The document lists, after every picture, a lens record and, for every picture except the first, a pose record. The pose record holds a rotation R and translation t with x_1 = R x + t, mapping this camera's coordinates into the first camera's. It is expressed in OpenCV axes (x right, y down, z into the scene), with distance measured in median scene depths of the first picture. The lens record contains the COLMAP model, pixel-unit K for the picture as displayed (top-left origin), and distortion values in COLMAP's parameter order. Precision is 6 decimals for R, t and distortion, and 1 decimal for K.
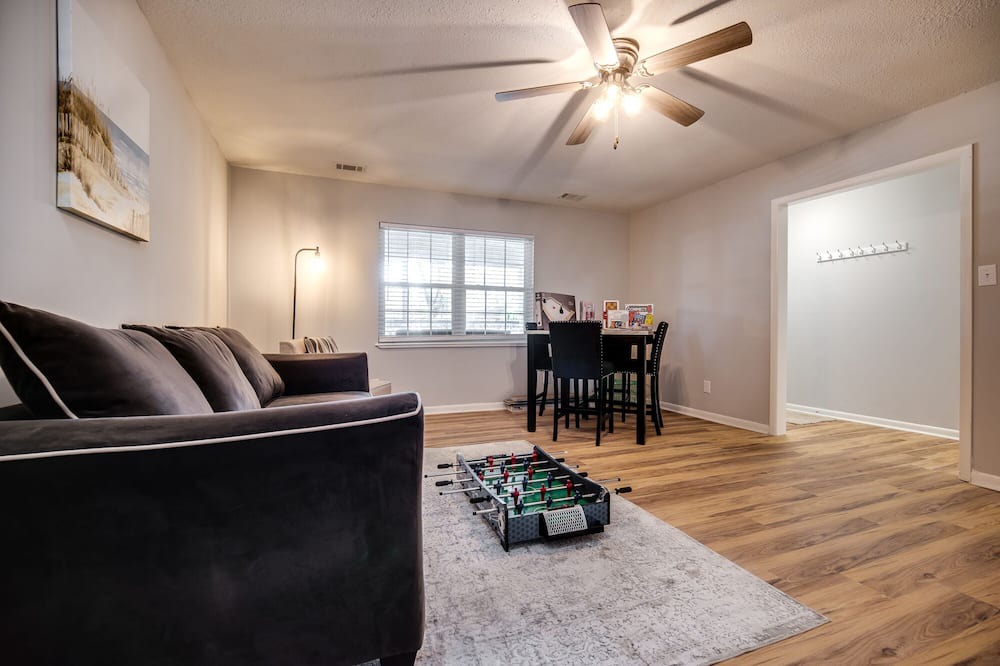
lens RADIAL K [[434.2, 0, 500.6], [0, 434.2, 331.7], [0, 0, 1]] dist [-0.006480, -0.001630]
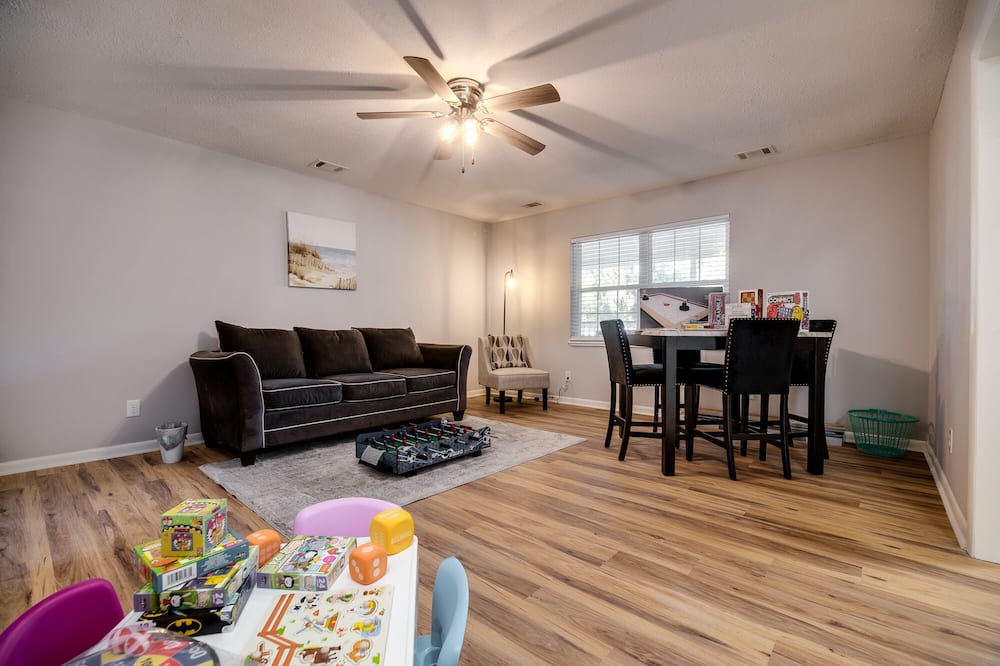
lens RADIAL K [[434.2, 0, 501.3], [0, 434.2, 330.6], [0, 0, 1]] dist [-0.006480, -0.001630]
pose [[0.463617, 0.003048, -0.886030, 0.768887], [-0.006117, 0.999981, 0.000239, -0.001011], [0.886015, 0.005309, 0.463627, 0.317847]]
